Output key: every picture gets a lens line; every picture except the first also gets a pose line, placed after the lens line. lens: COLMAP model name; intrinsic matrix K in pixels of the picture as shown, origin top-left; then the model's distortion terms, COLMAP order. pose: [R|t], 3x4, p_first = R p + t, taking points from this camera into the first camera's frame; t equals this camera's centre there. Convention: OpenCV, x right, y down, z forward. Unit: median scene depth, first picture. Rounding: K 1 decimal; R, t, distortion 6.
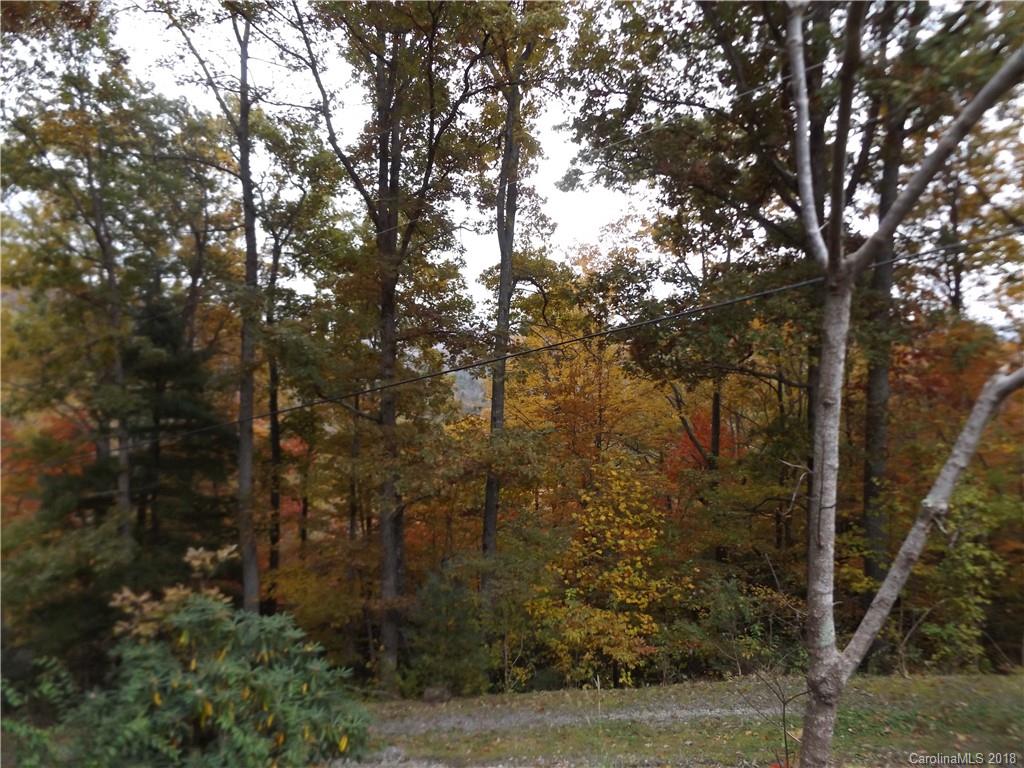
lens RADIAL K [[765.0, 0, 517.8], [0, 765.0, 387.4], [0, 0, 1]] dist [0.002227, -0.000082]
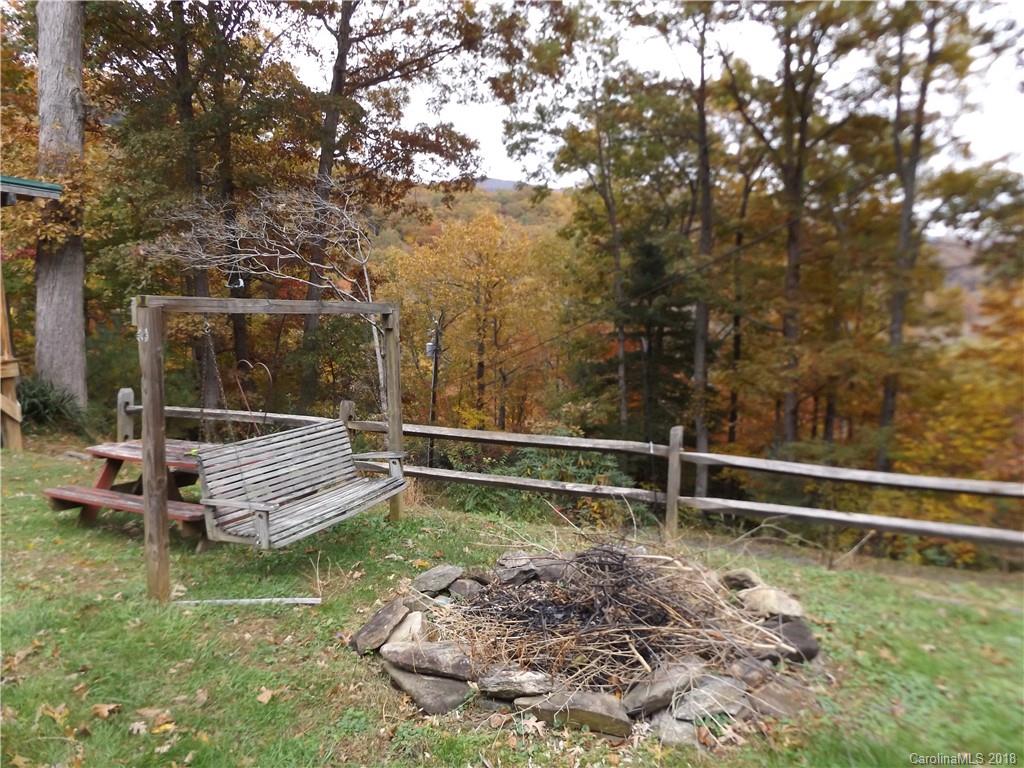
lens RADIAL K [[765.0, 0, 514.4], [0, 765.0, 383.4], [0, 0, 1]] dist [0.002227, -0.000082]
pose [[0.708248, 0.070091, -0.702476, 0.335570], [0.015479, 0.993278, 0.114713, -0.019248], [0.705794, -0.092118, 0.702402, -0.157690]]
